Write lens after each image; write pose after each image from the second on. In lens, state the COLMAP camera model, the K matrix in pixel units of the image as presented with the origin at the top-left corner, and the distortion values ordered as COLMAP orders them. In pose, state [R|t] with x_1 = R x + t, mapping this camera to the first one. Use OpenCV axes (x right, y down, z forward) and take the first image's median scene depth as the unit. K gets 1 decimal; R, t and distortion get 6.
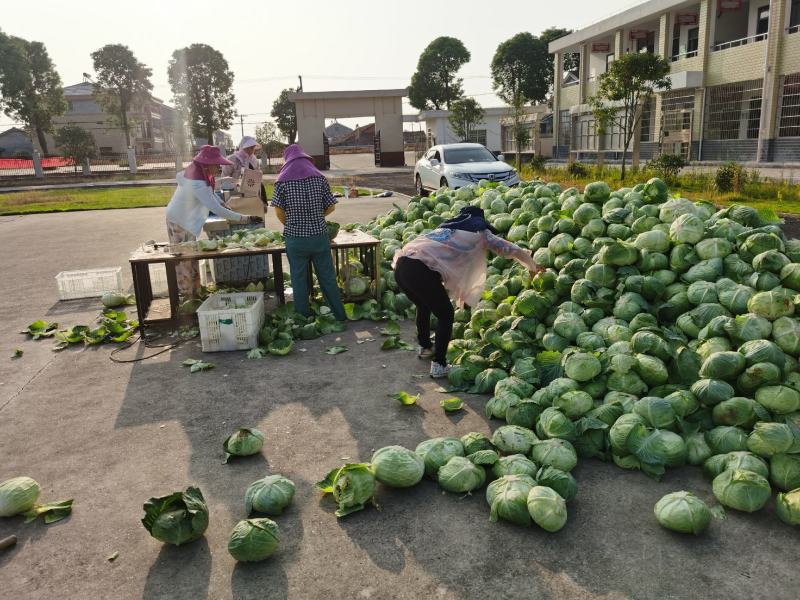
lens RADIAL K [[647.8, 0, 400.0], [0, 647.8, 300.0], [0, 0, 1]] dist [0.147674, -0.291439]
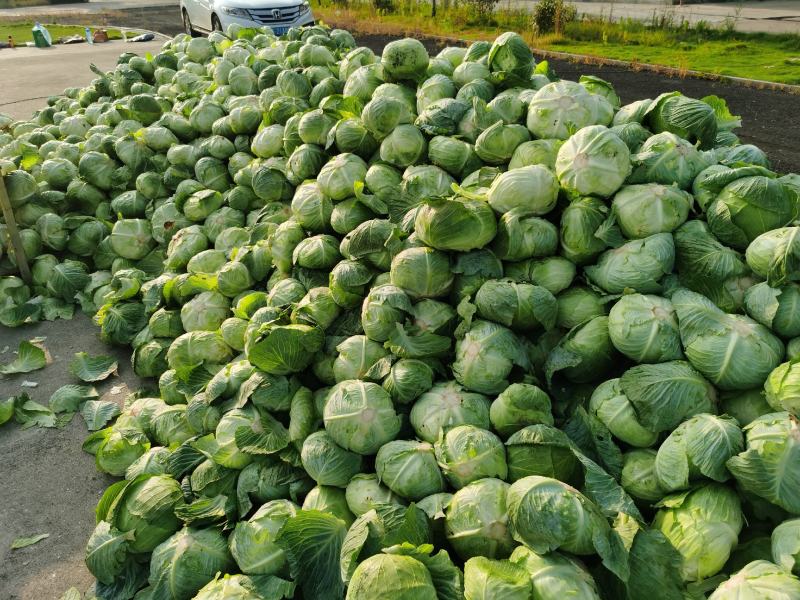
lens RADIAL K [[638.3, 0, 400.0], [0, 638.3, 300.0], [0, 0, 1]] dist [0.014202, -0.039003]
pose [[0.961616, -0.115873, 0.248732, 0.166407], [0.053075, 0.967890, 0.245705, -0.119182], [-0.269216, -0.223073, 0.936889, 0.543332]]
